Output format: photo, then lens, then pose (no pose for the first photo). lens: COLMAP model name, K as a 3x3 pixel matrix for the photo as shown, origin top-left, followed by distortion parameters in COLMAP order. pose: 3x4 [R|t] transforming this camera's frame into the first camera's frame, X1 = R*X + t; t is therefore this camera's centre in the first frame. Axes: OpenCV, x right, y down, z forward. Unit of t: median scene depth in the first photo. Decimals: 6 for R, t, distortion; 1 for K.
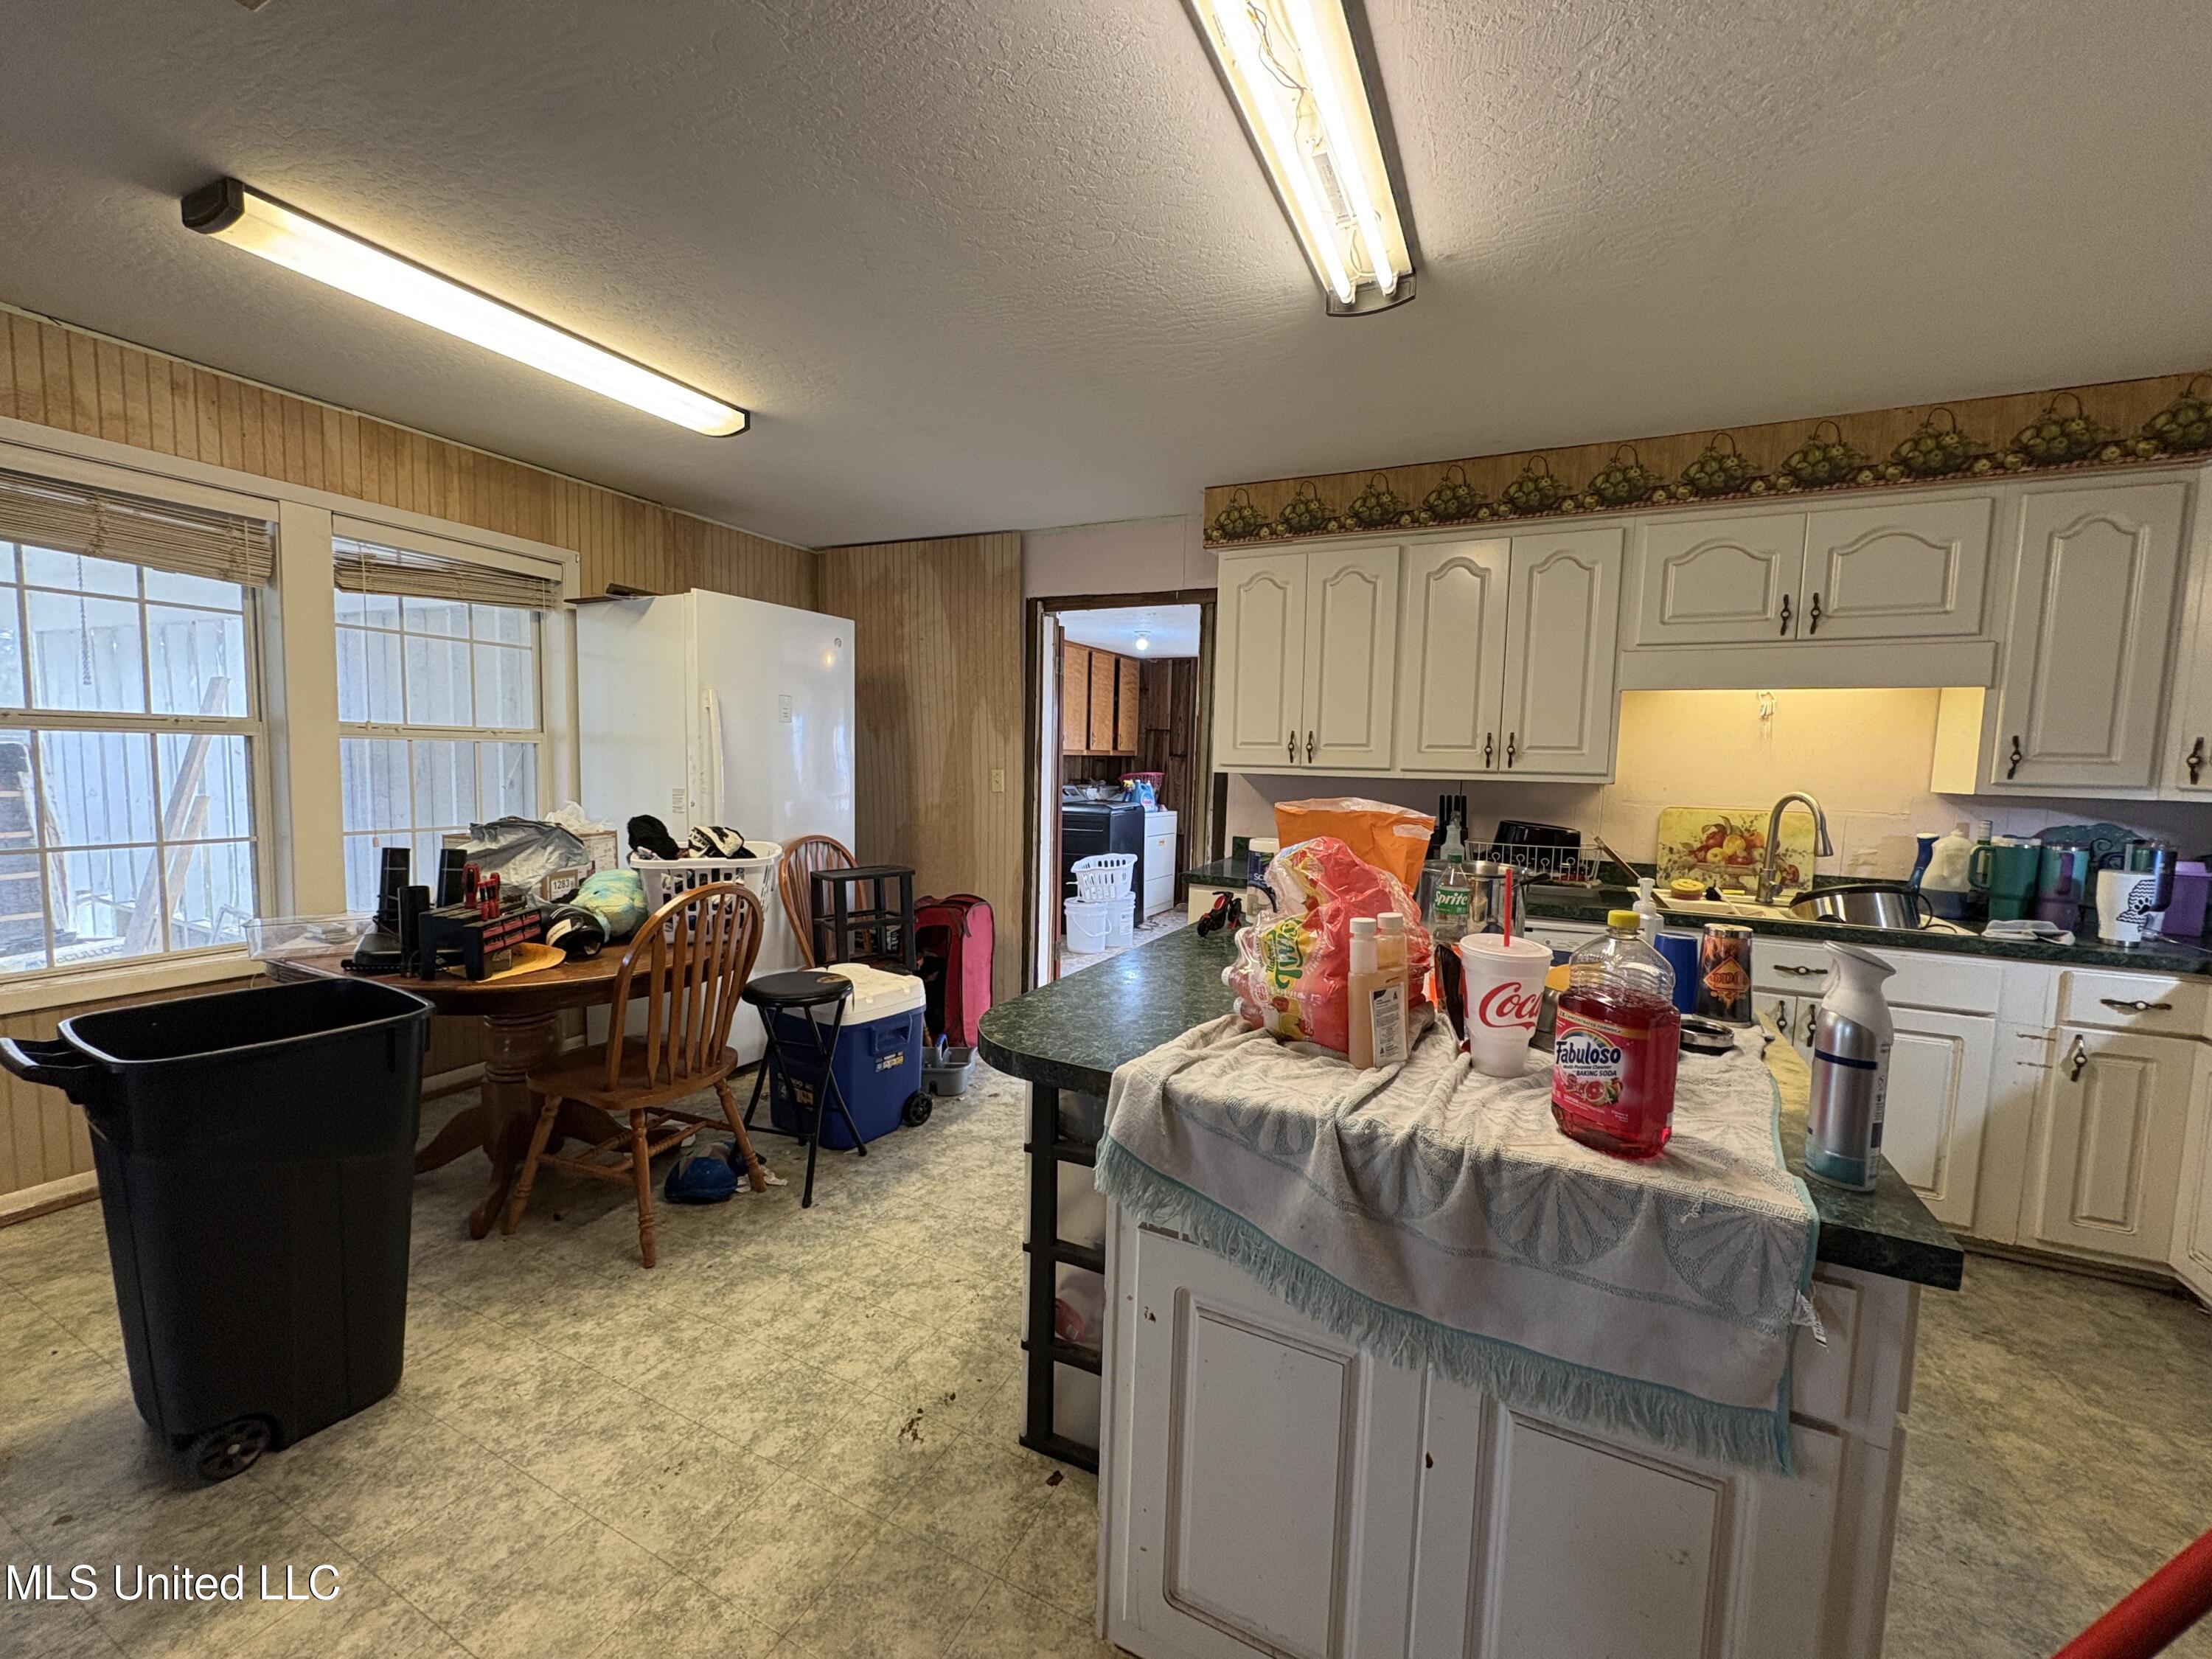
lens RADIAL K [[880.2, 0, 1115.3], [0, 880.2, 830.0], [0, 0, 1]] dist [-0.000638, 0.000267]
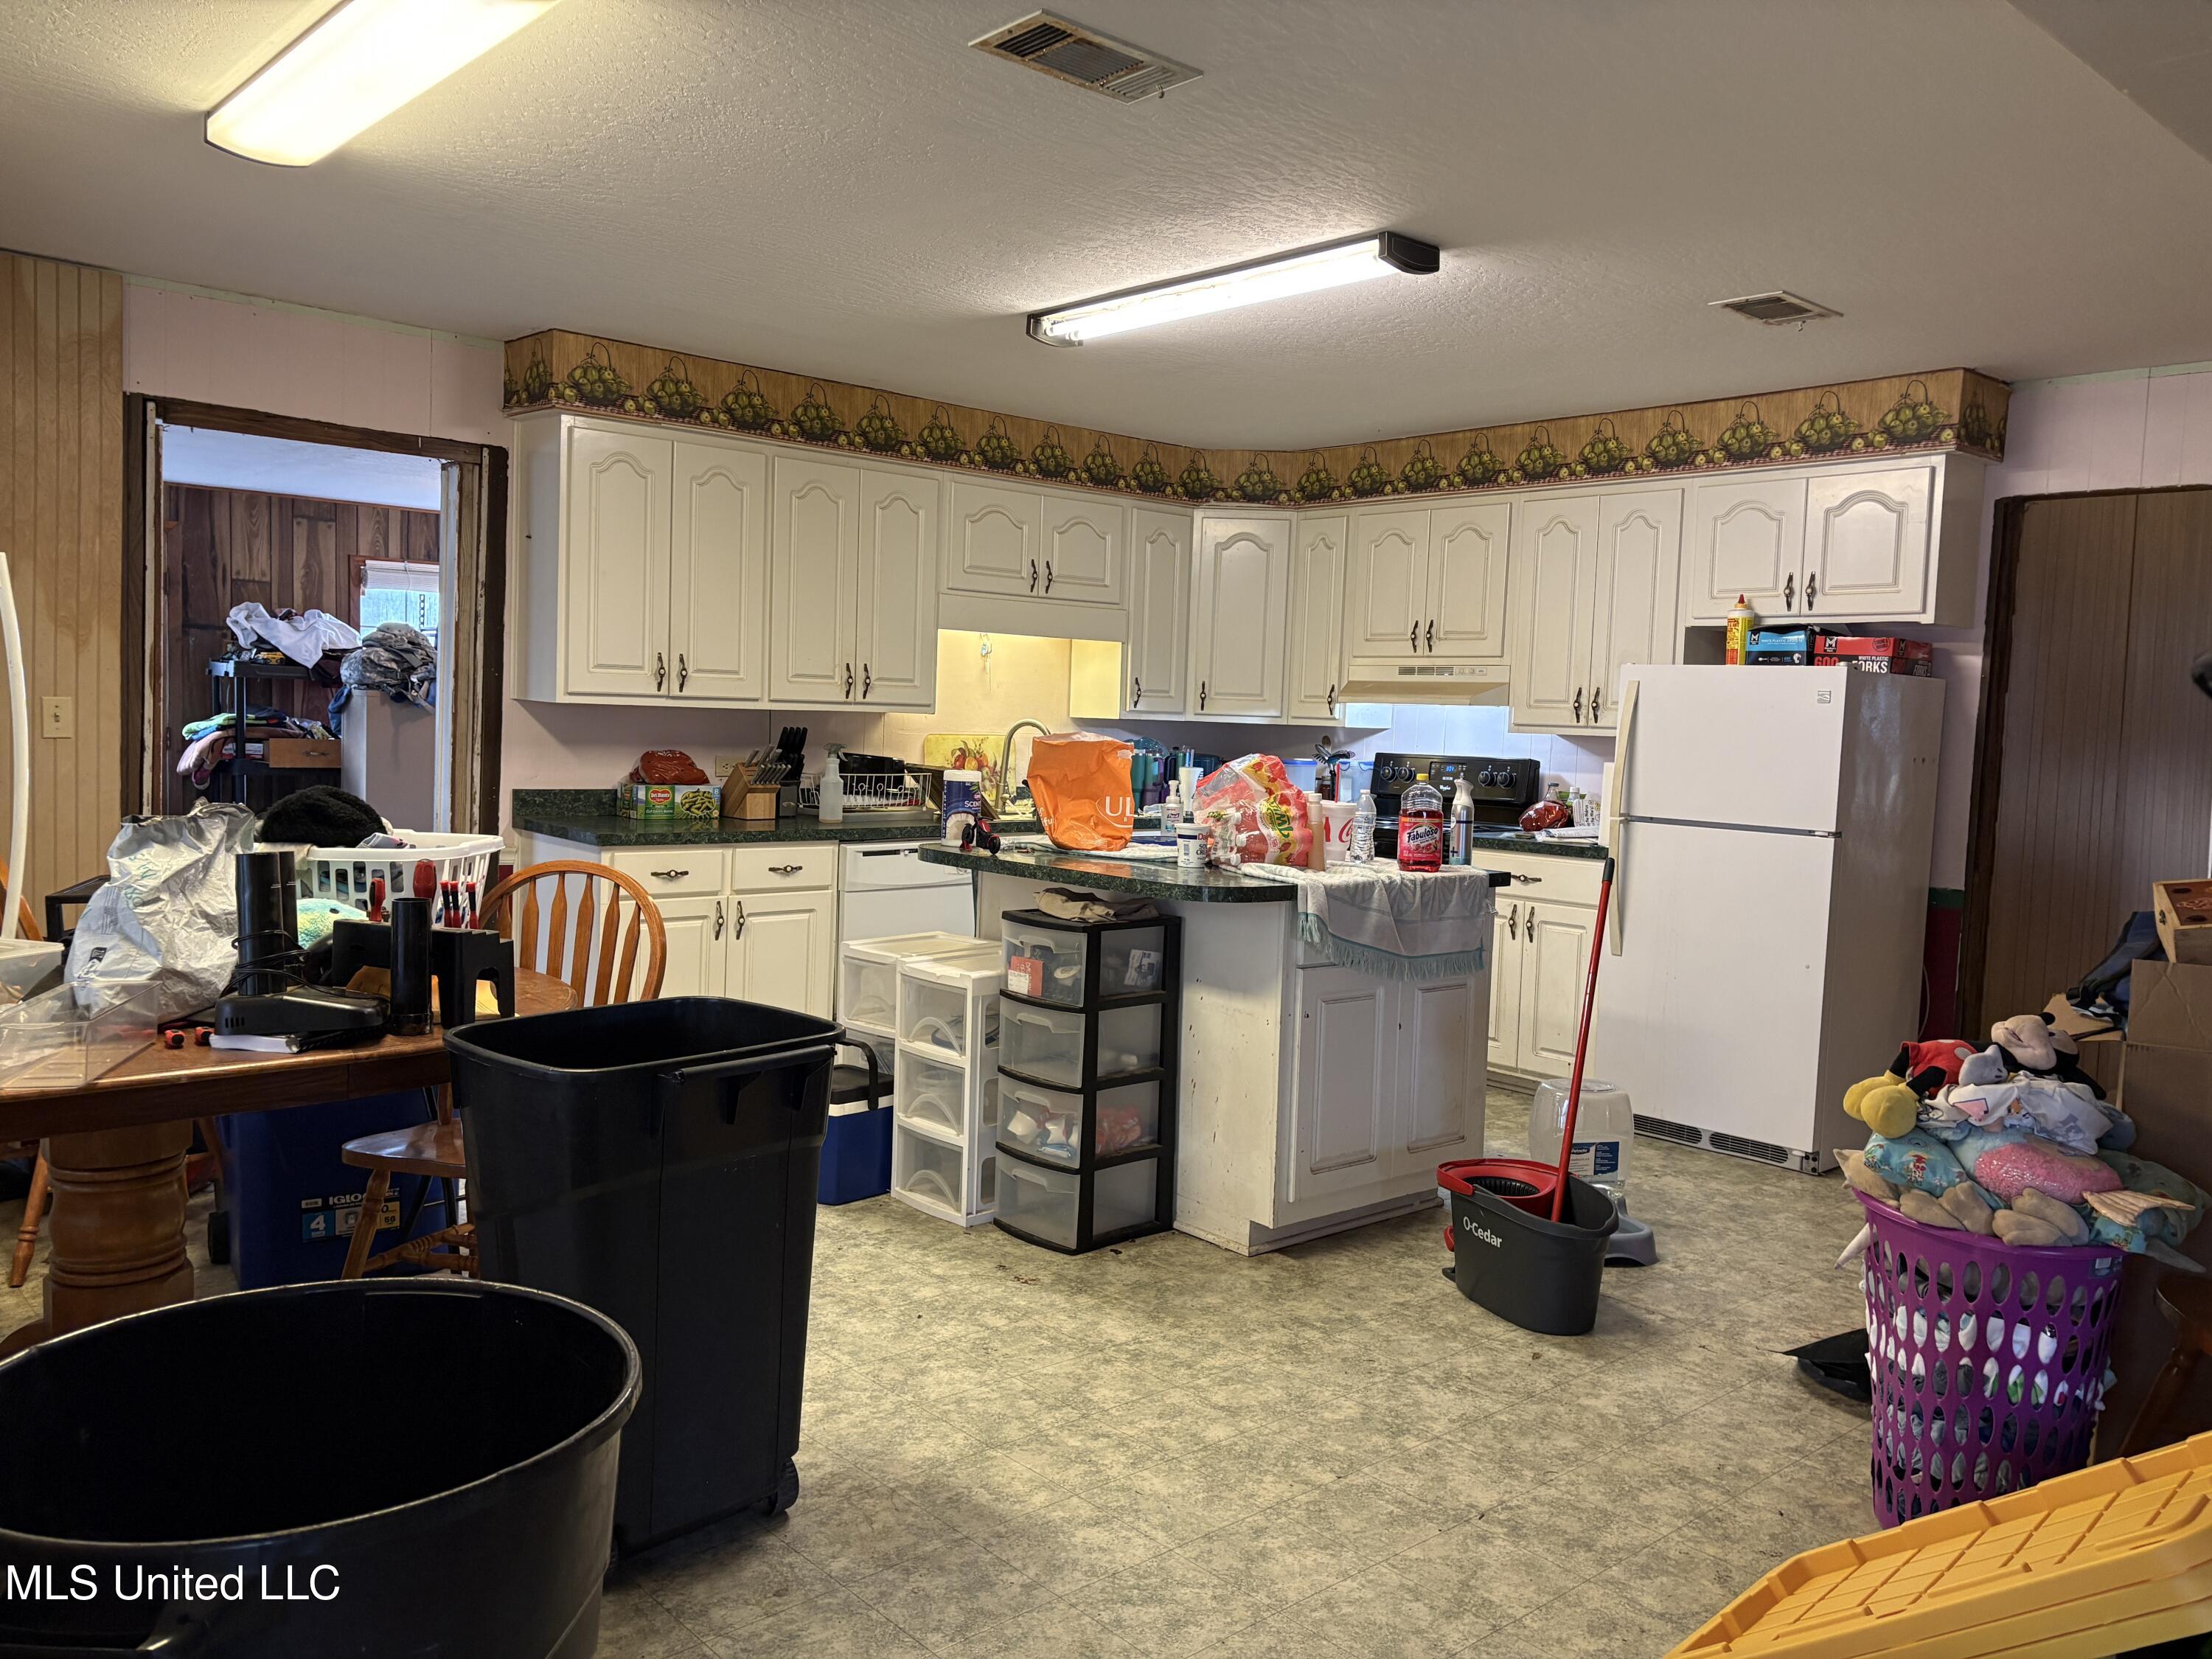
lens RADIAL K [[1646.1, 0, 1119.7], [0, 1646.1, 821.7], [0, 0, 1]] dist [0.046550, -0.008440]
pose [[0.373557, -0.074639, 0.924600, -1.437283], [0.053192, 0.996841, 0.058980, -0.031422], [-0.926081, 0.027149, 0.376347, 0.029164]]
